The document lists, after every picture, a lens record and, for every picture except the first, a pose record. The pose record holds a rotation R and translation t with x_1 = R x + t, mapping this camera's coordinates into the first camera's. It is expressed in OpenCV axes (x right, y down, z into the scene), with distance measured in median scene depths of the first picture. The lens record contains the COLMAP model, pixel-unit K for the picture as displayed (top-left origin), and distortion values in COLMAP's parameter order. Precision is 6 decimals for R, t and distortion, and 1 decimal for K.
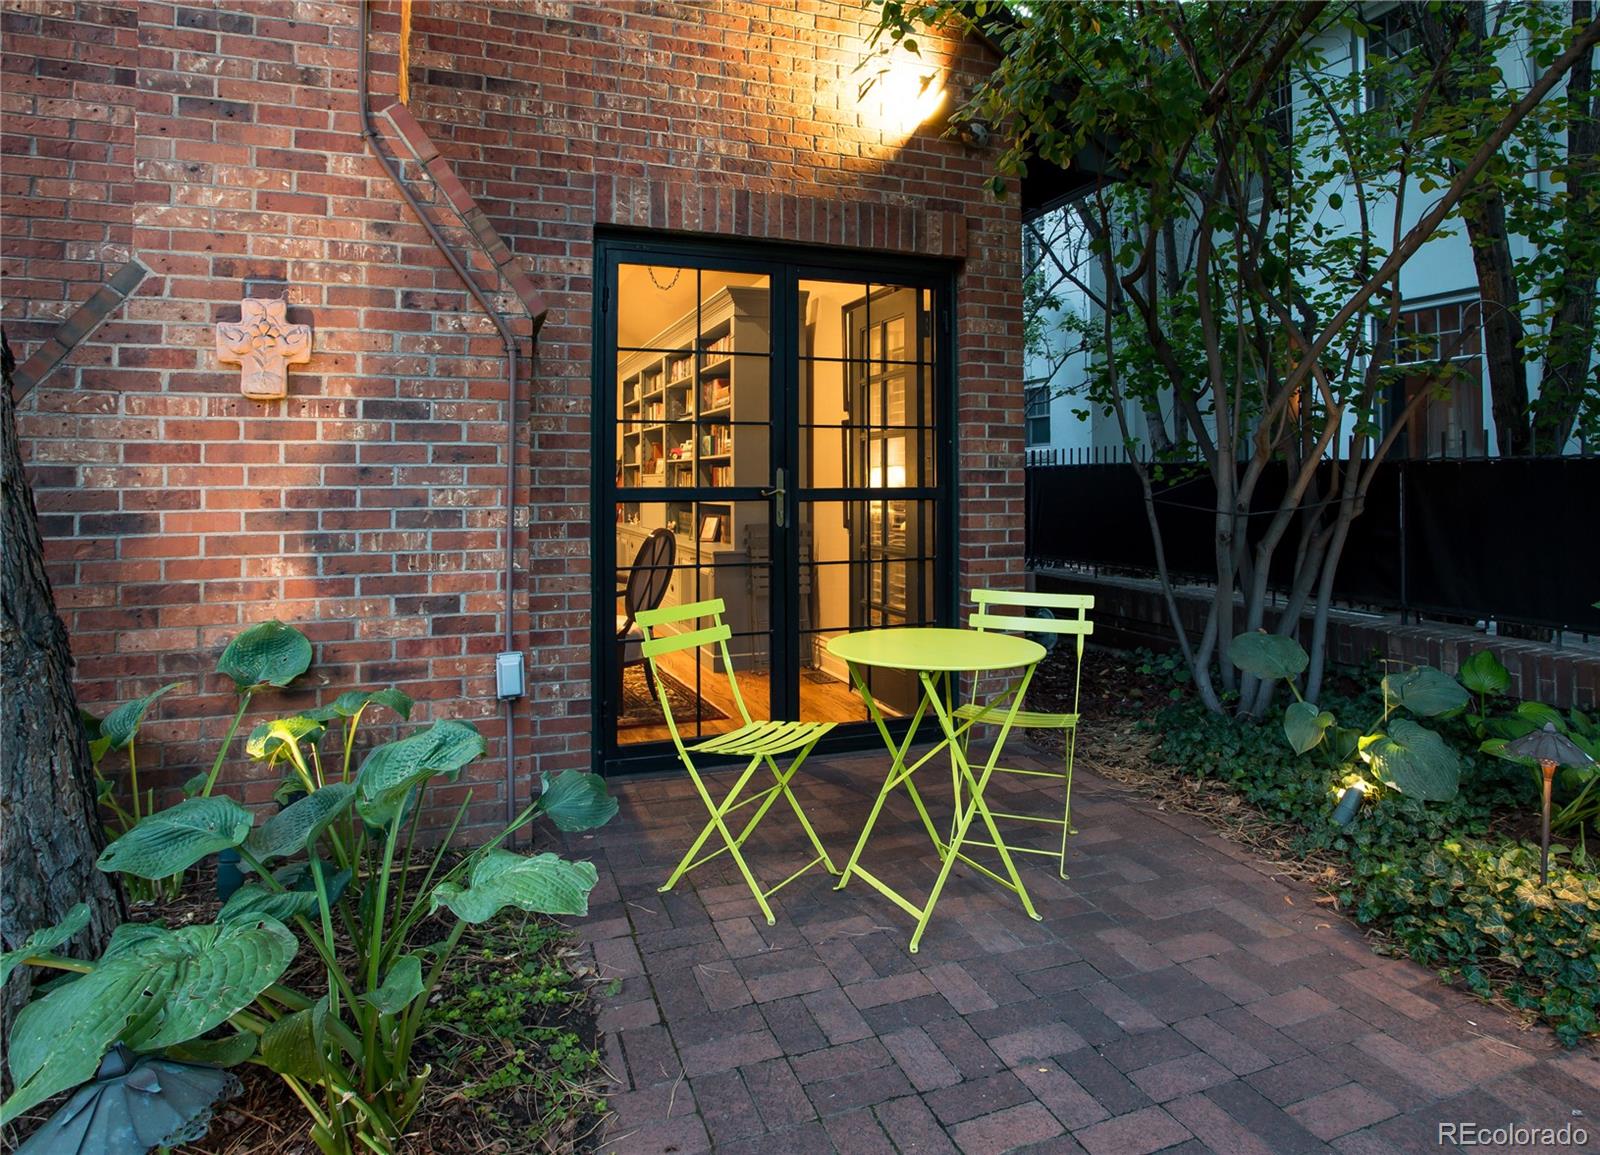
lens RADIAL K [[920.9, 0, 809.2], [0, 920.9, 456.7], [0, 0, 1]] dist [-0.038689, 0.002783]
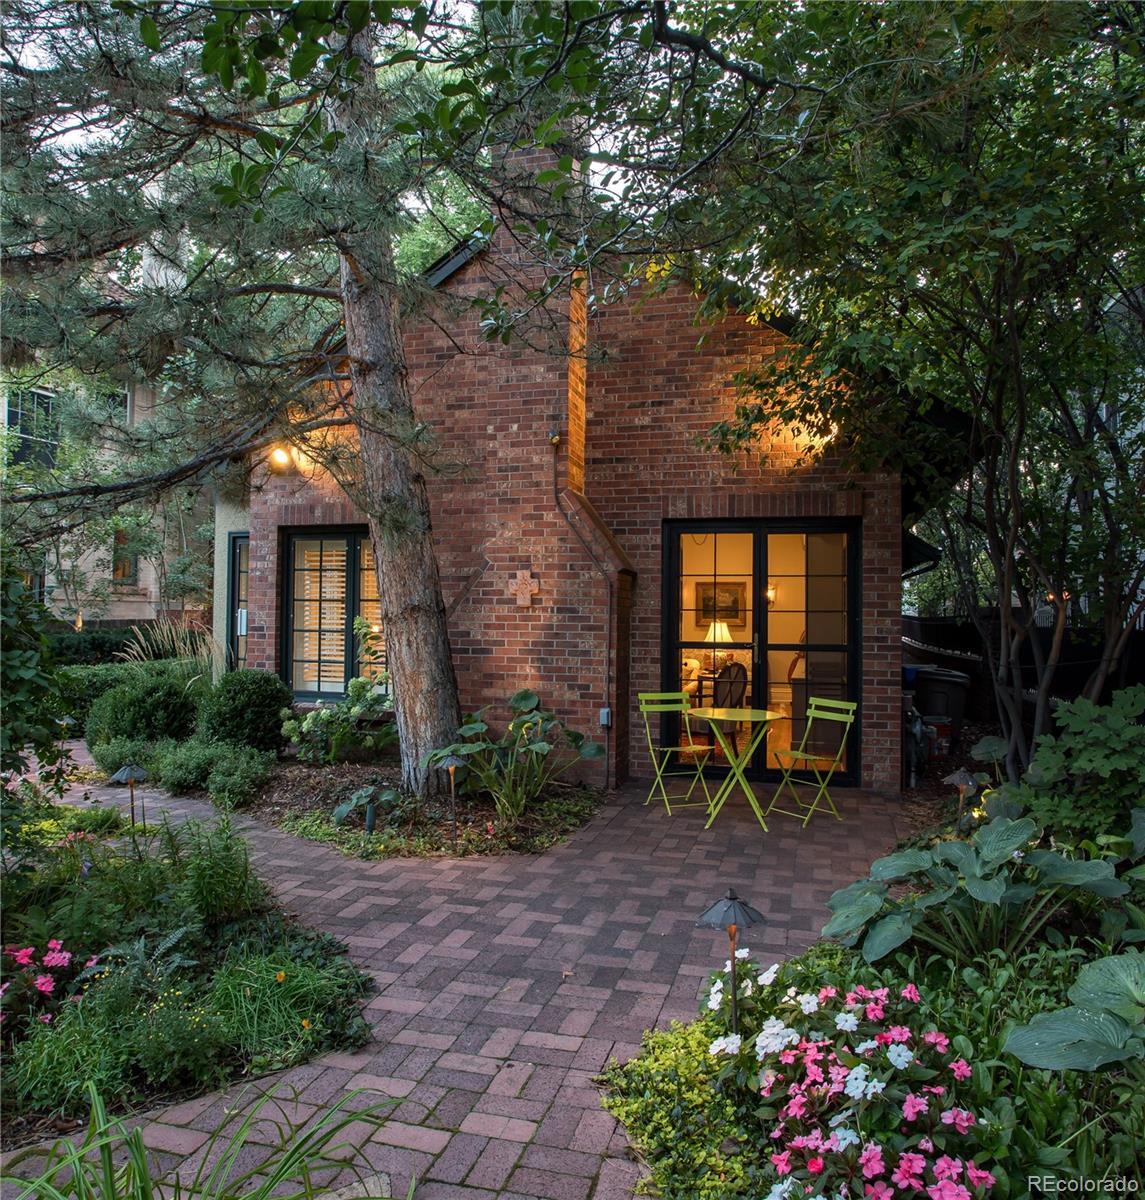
lens RADIAL K [[930.3, 0, 571.6], [0, 930.3, 602.4], [0, 0, 1]] dist [-0.013624, -0.002810]
pose [[0.792013, 0.001425, -0.610503, 1.150952], [0.005043, 0.999948, 0.008877, -0.096207], [0.610484, -0.010110, 0.791964, -1.061581]]
